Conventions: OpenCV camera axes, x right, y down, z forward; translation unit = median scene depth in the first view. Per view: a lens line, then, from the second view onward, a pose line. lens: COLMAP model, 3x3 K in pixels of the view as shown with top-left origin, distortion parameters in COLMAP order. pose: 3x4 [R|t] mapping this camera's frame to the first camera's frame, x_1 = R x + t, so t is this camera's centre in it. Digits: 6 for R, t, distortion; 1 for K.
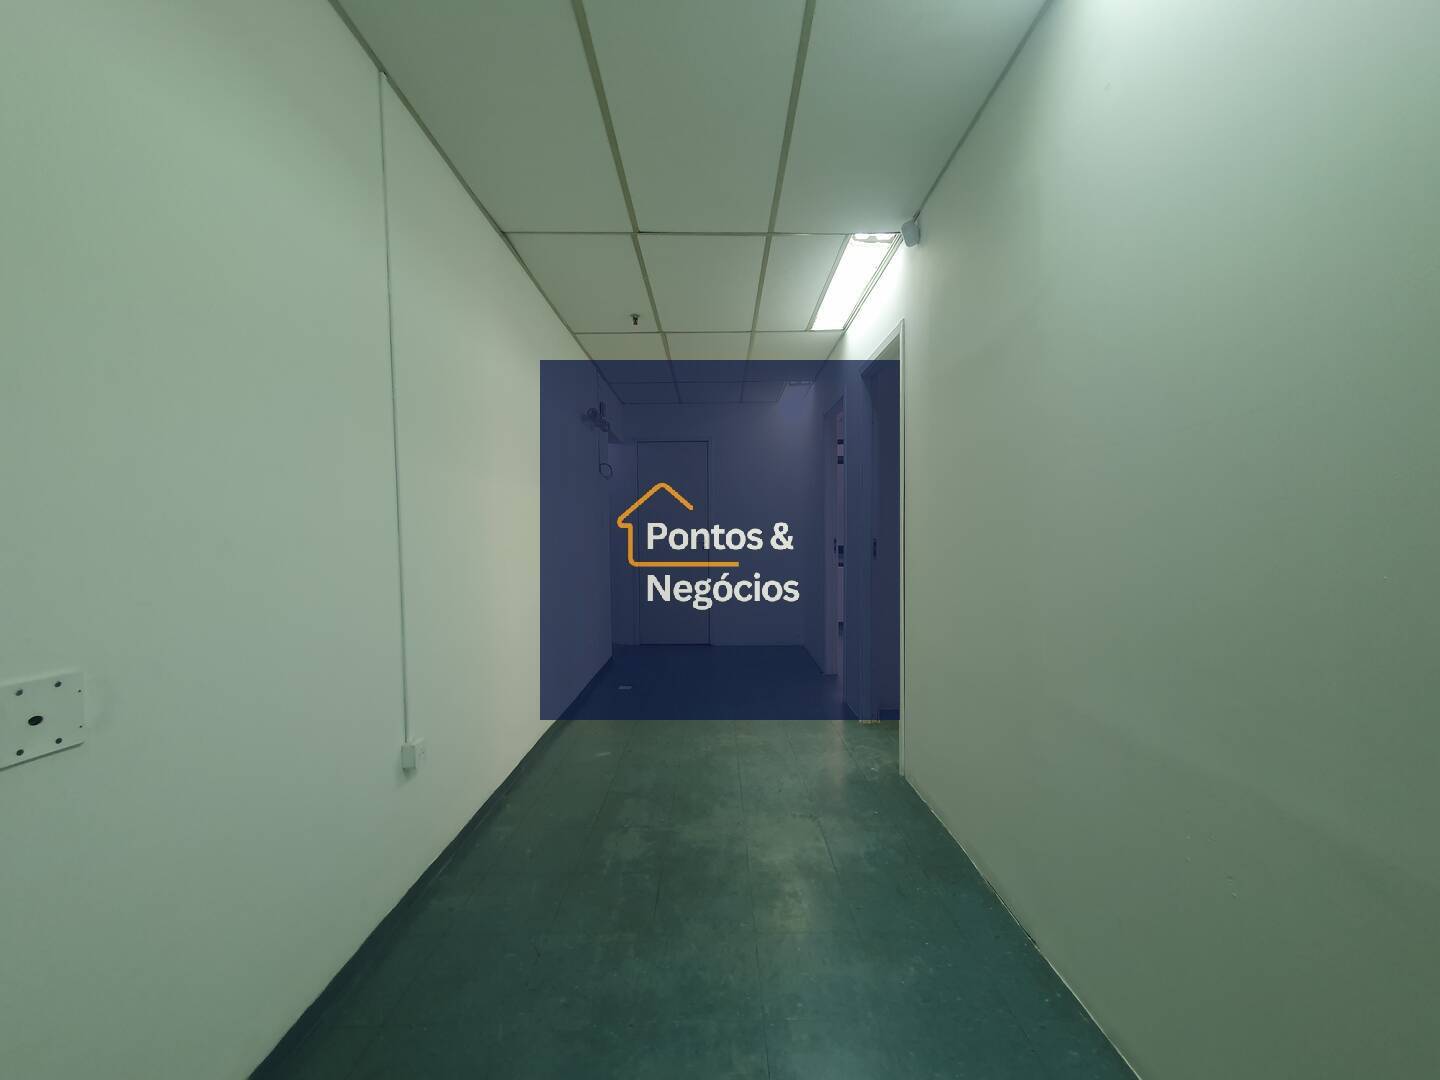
lens RADIAL K [[572.9, 0, 725.5], [0, 572.9, 555.7], [0, 0, 1]] dist [0.001128, -0.000020]
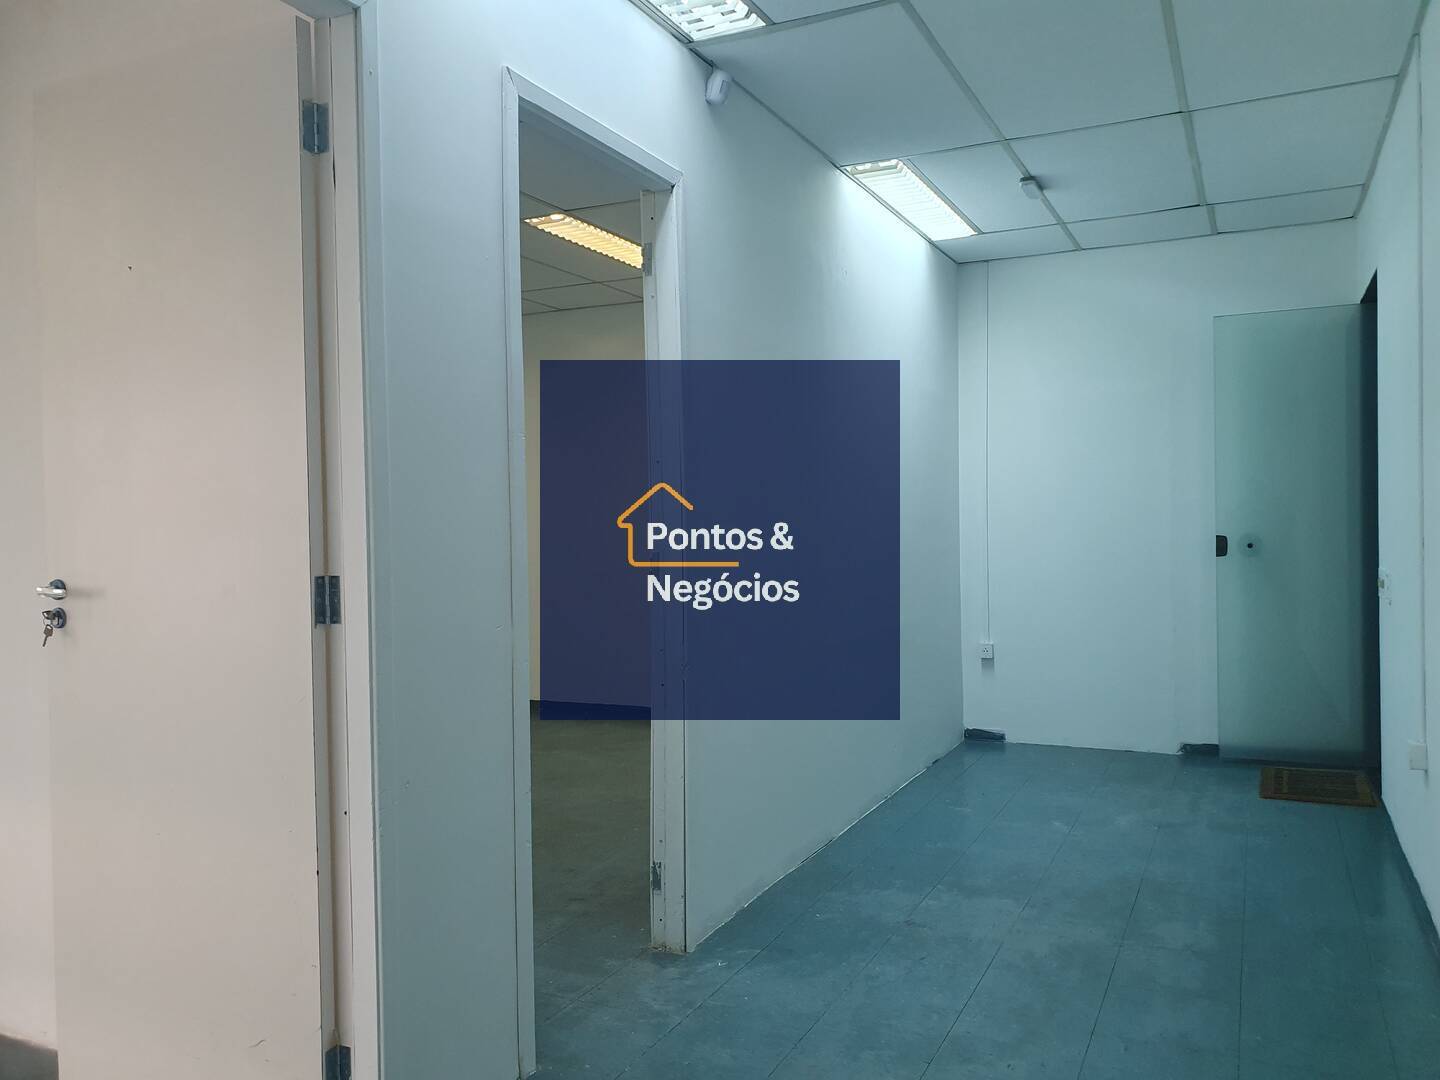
lens RADIAL K [[1124.4, 0, 711.9], [0, 1124.4, 529.9], [0, 0, 1]] dist [0.064879, -0.207629]
pose [[-0.887552, 0.025874, 0.459980, -0.191598], [0.050032, 0.997930, 0.040406, -0.066239], [-0.457982, 0.058876, -0.887010, 1.547431]]
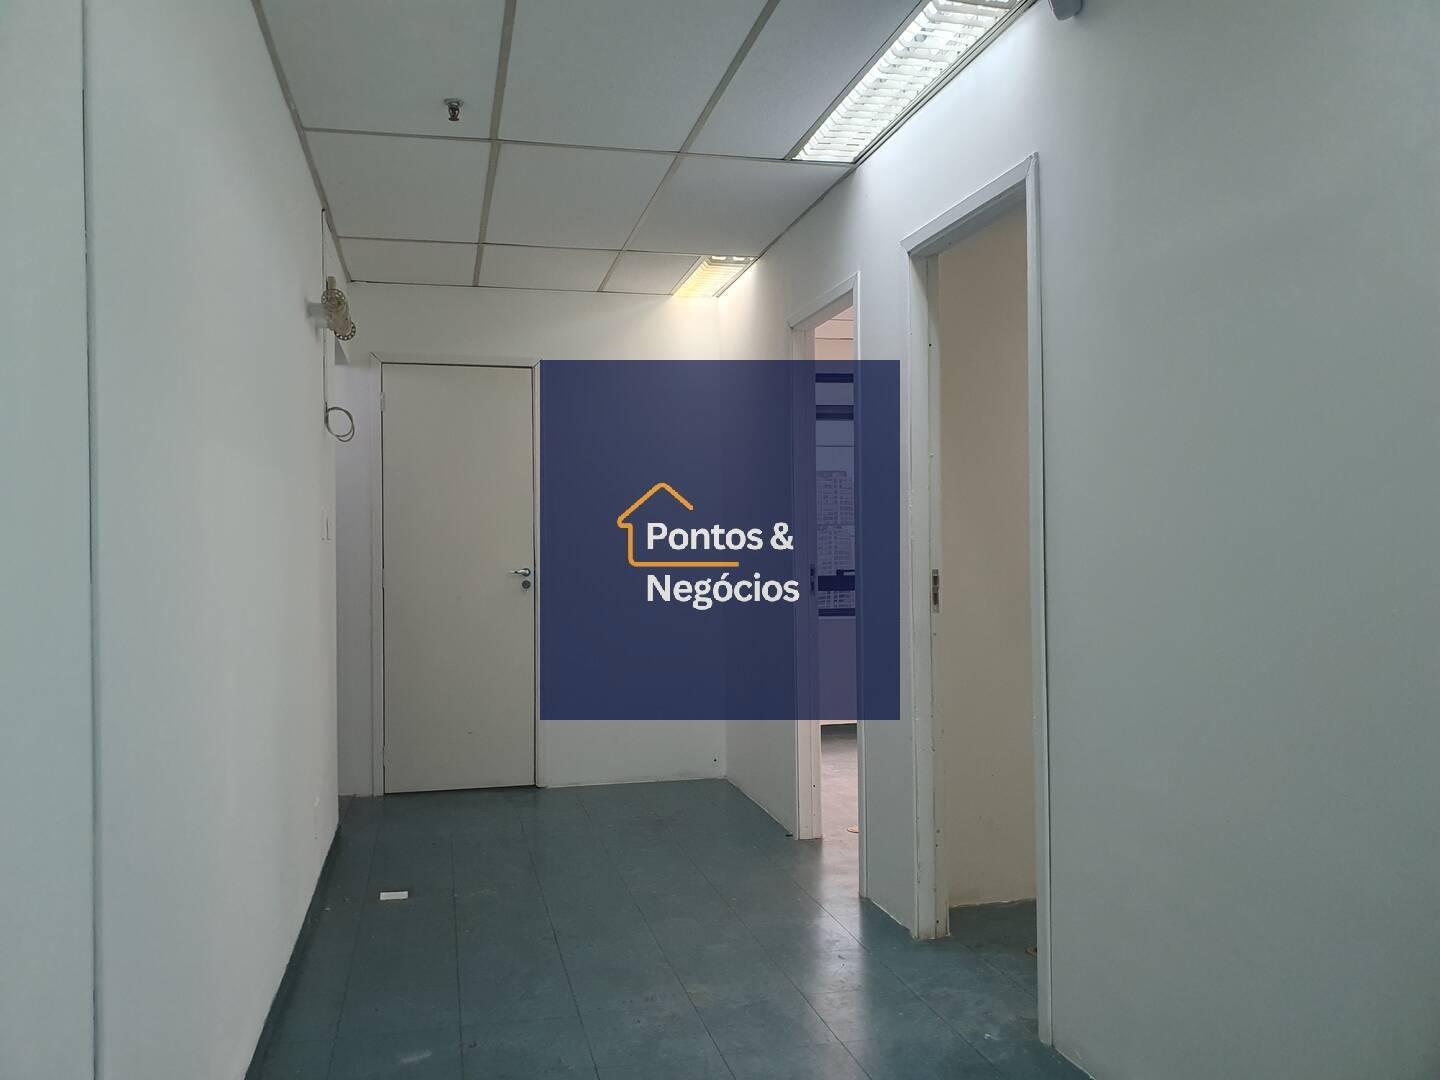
lens RADIAL K [[1124.4, 0, 711.9], [0, 1124.4, 529.9], [0, 0, 1]] dist [0.064879, -0.207629]
pose [[0.975977, 0.002300, 0.217861, -0.152078], [0.009665, 0.998503, -0.053839, -0.012608], [-0.217659, 0.054651, 0.974494, 0.060557]]
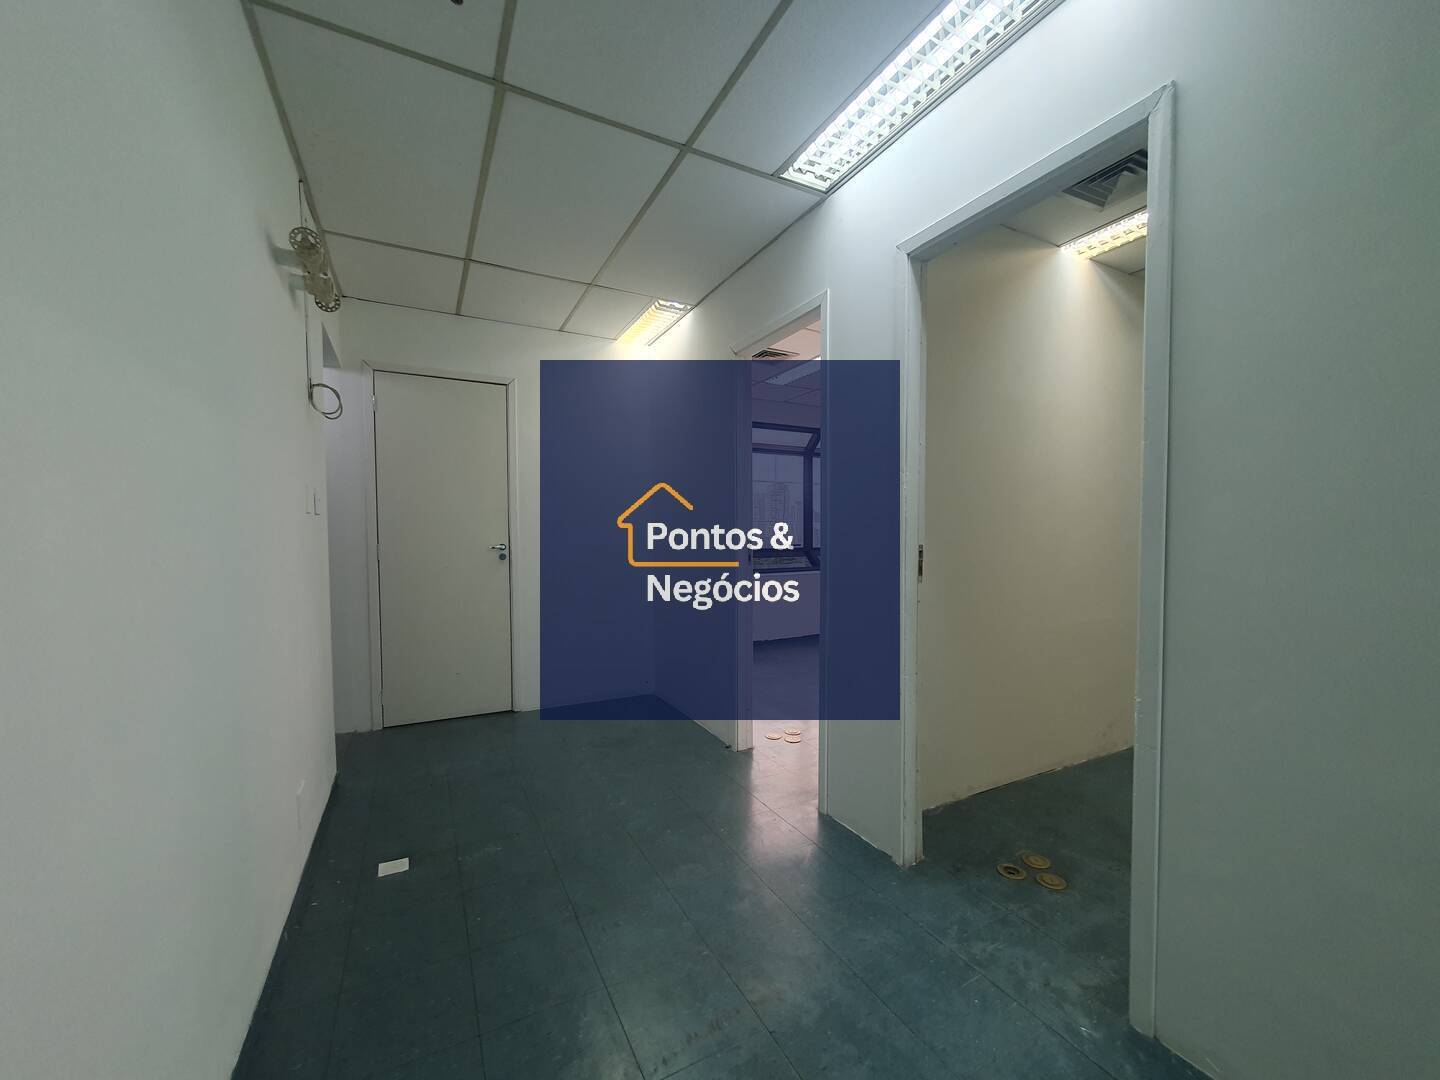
lens RADIAL K [[572.9, 0, 725.5], [0, 572.9, 555.7], [0, 0, 1]] dist [0.001128, -0.000020]
pose [[0.889238, -0.010773, 0.457317, -0.177764], [0.011488, 0.999933, 0.001218, -0.021387], [-0.457300, 0.004171, 0.889303, 0.569042]]
